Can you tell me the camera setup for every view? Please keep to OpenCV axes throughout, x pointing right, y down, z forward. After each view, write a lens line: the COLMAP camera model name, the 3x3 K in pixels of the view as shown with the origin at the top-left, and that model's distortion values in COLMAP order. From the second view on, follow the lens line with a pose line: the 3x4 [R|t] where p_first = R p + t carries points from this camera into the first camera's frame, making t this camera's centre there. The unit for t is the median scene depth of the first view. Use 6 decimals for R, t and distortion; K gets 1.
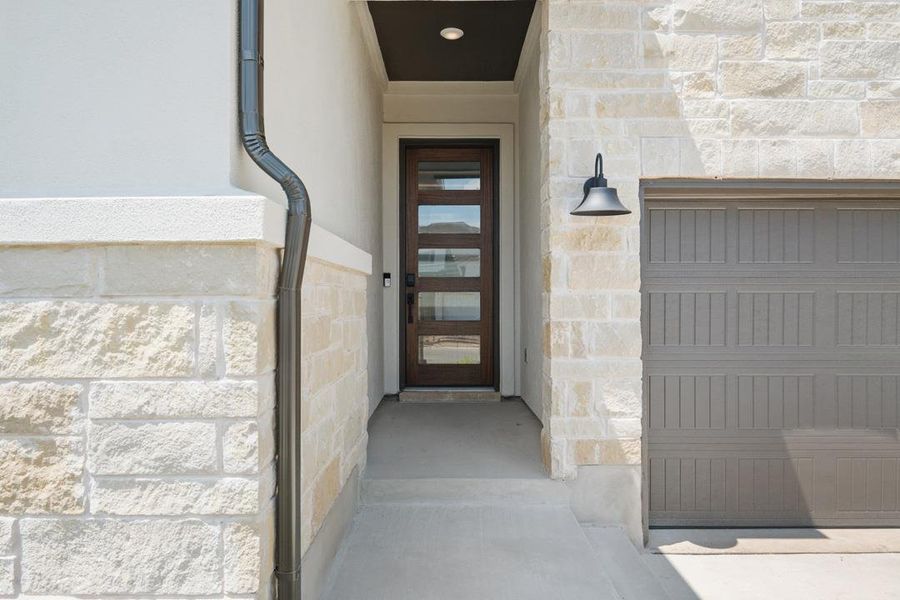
lens RADIAL K [[579.2, 0, 450.3], [0, 579.2, 300.6], [0, 0, 1]] dist [-0.006304, -0.001284]
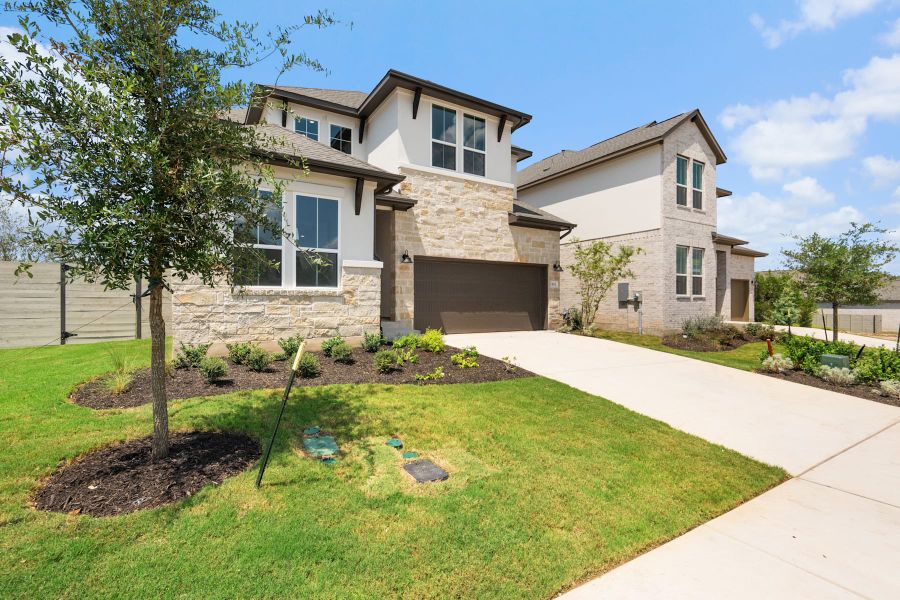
lens RADIAL K [[408.1, 0, 449.9], [0, 408.1, 301.9], [0, 0, 1]] dist [0.001853, -0.006150]
pose [[0.850468, 0.001545, 0.526024, -1.125088], [0.000943, 0.999990, -0.004461, 0.173054], [-0.526025, 0.004290, 0.850458, -1.891244]]
